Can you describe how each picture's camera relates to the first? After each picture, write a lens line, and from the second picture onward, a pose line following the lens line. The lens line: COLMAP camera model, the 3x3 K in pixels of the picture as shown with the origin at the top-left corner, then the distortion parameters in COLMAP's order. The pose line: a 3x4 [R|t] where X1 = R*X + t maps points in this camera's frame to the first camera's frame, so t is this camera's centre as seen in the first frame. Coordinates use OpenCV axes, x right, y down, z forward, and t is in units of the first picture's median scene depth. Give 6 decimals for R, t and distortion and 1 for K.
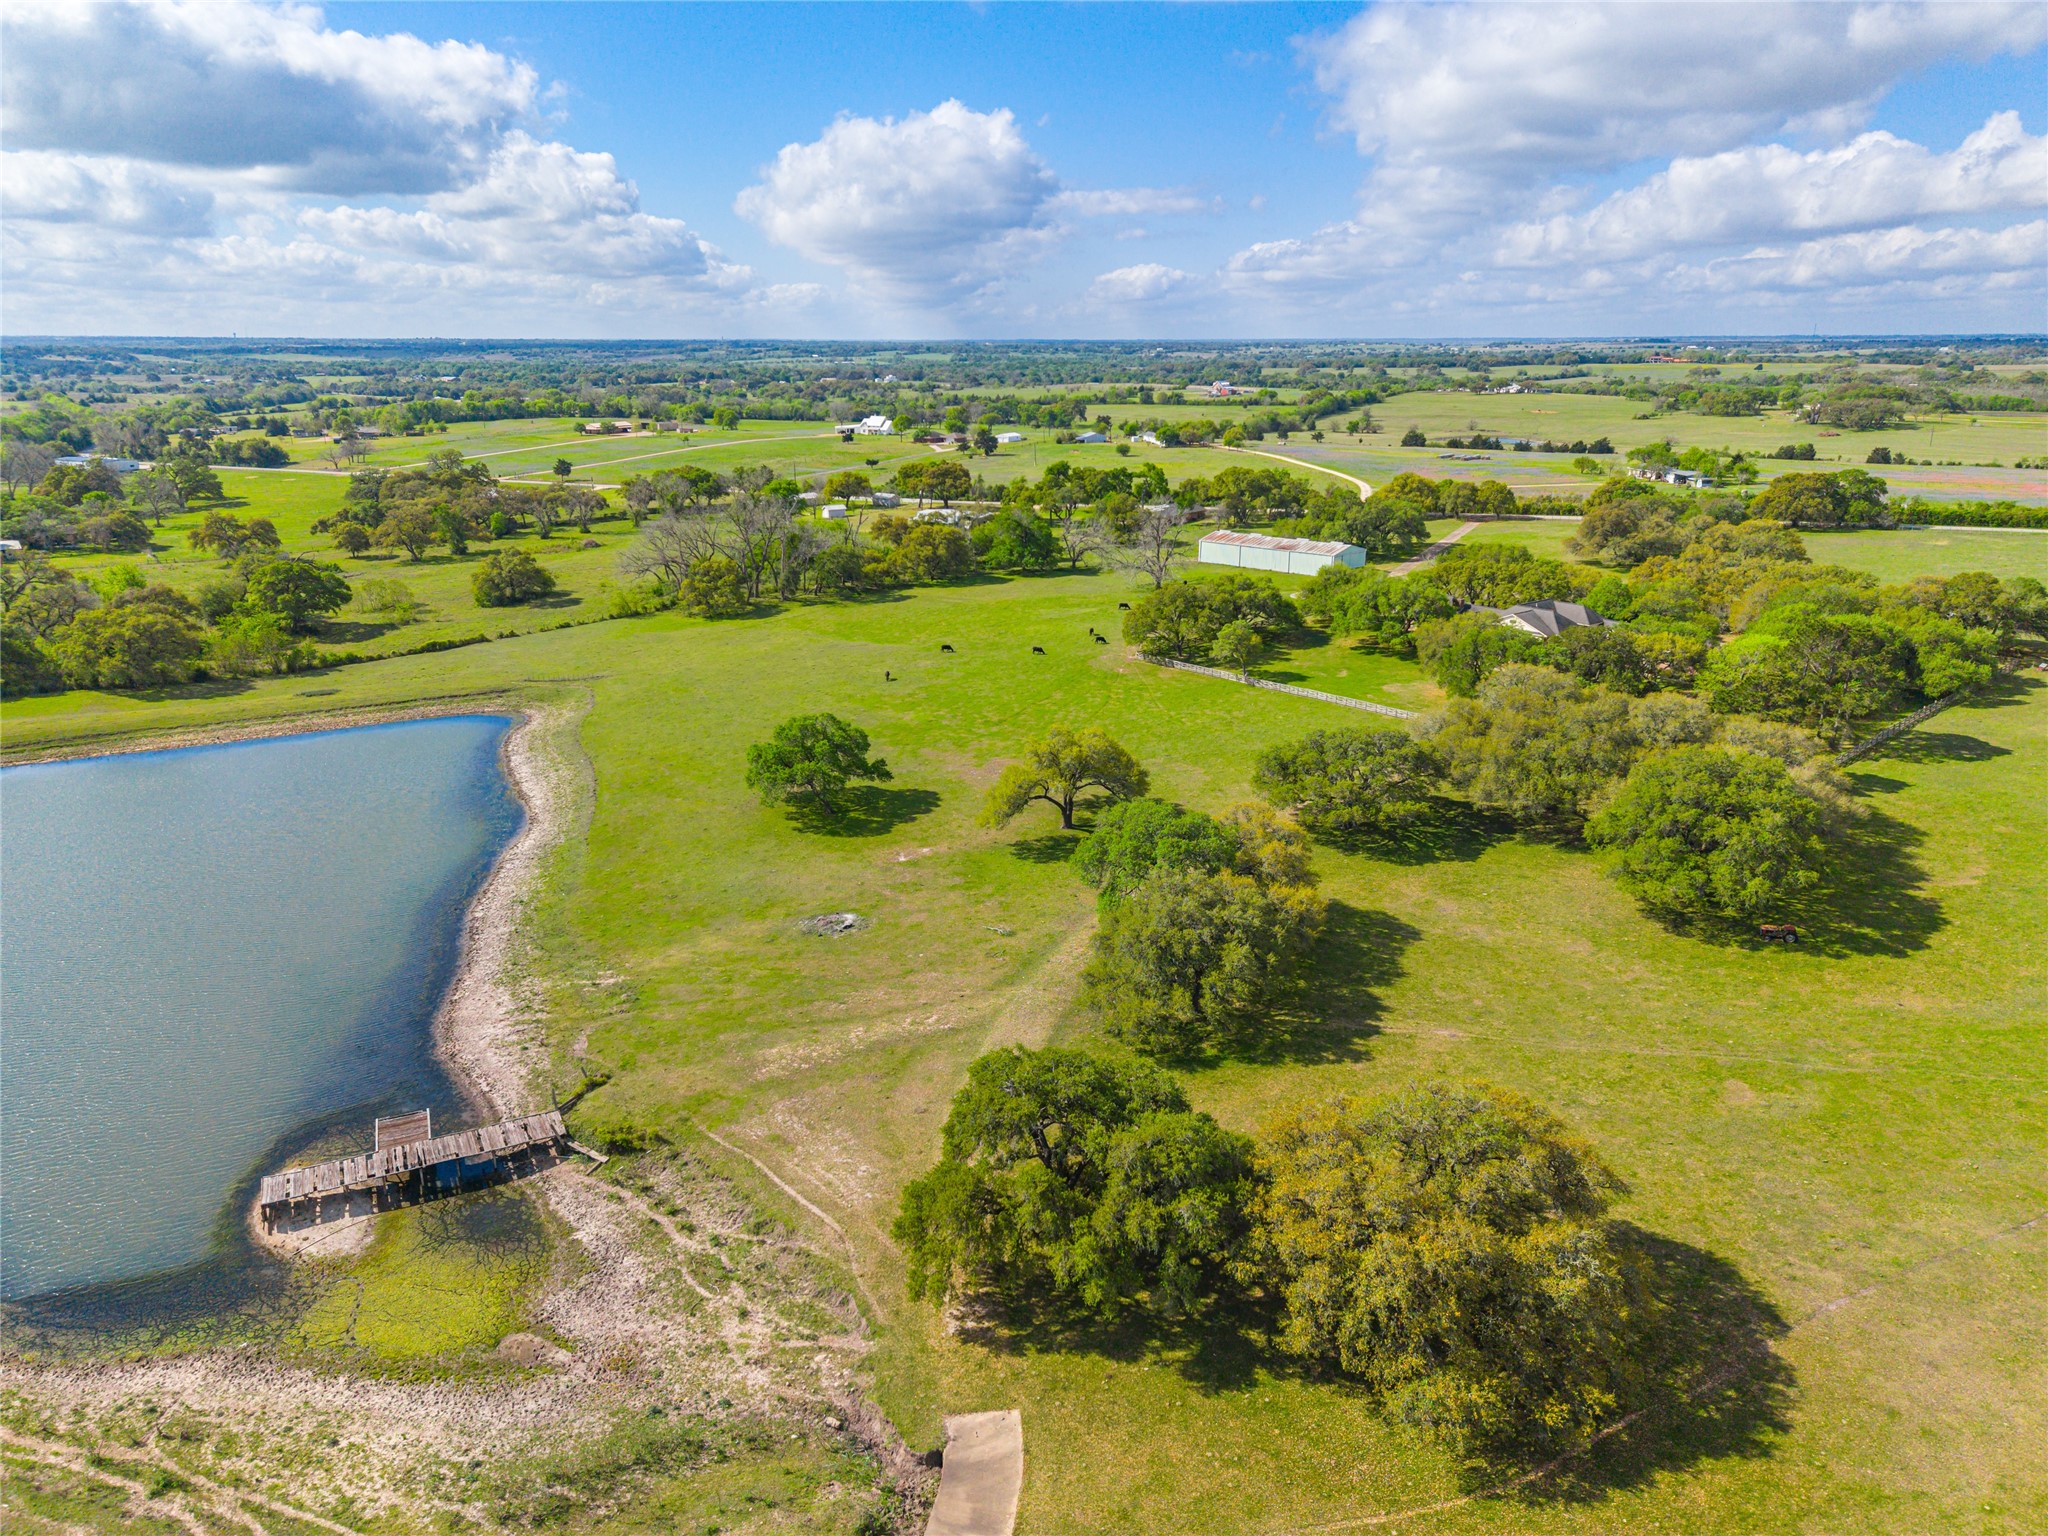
lens RADIAL K [[1329.9, 0, 1024.0], [0, 1329.9, 768.0], [0, 0, 1]] dist [0.039014, -0.036348]
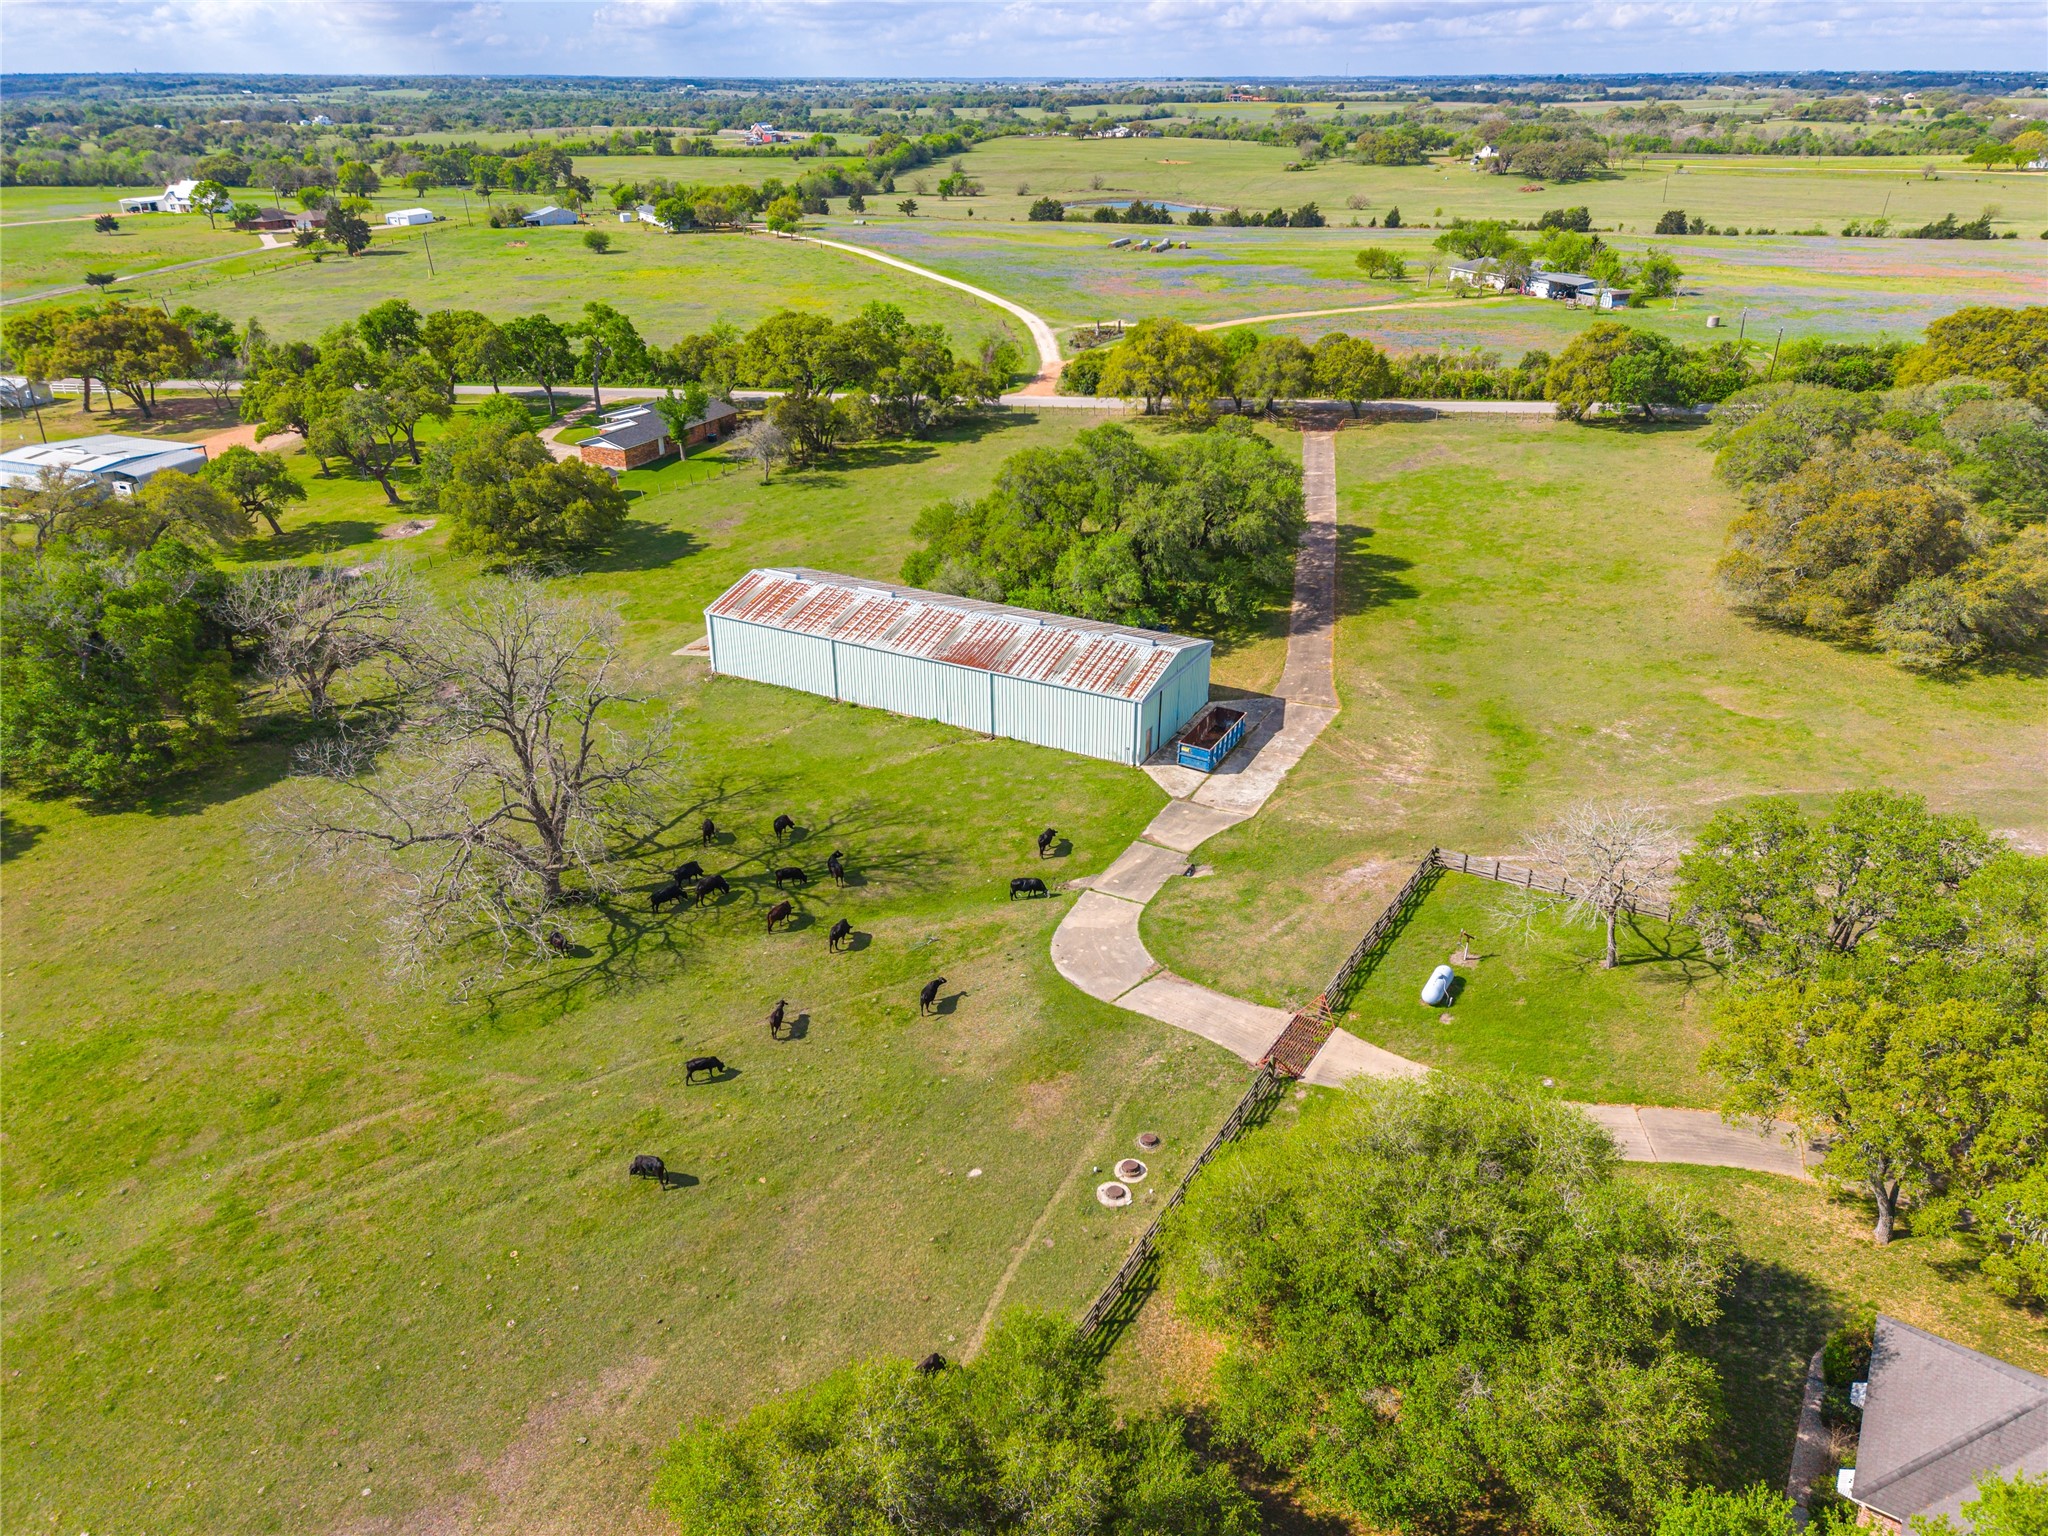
lens RADIAL K [[1367.9, 0, 1024.0], [0, 1367.9, 768.0], [0, 0, 1]] dist [0.063771, -0.063323]
pose [[0.952944, -0.133606, 0.272117, 0.030014], [0.090743, 0.982200, 0.164466, -0.049908], [-0.289246, -0.132034, 0.948105, 0.178535]]
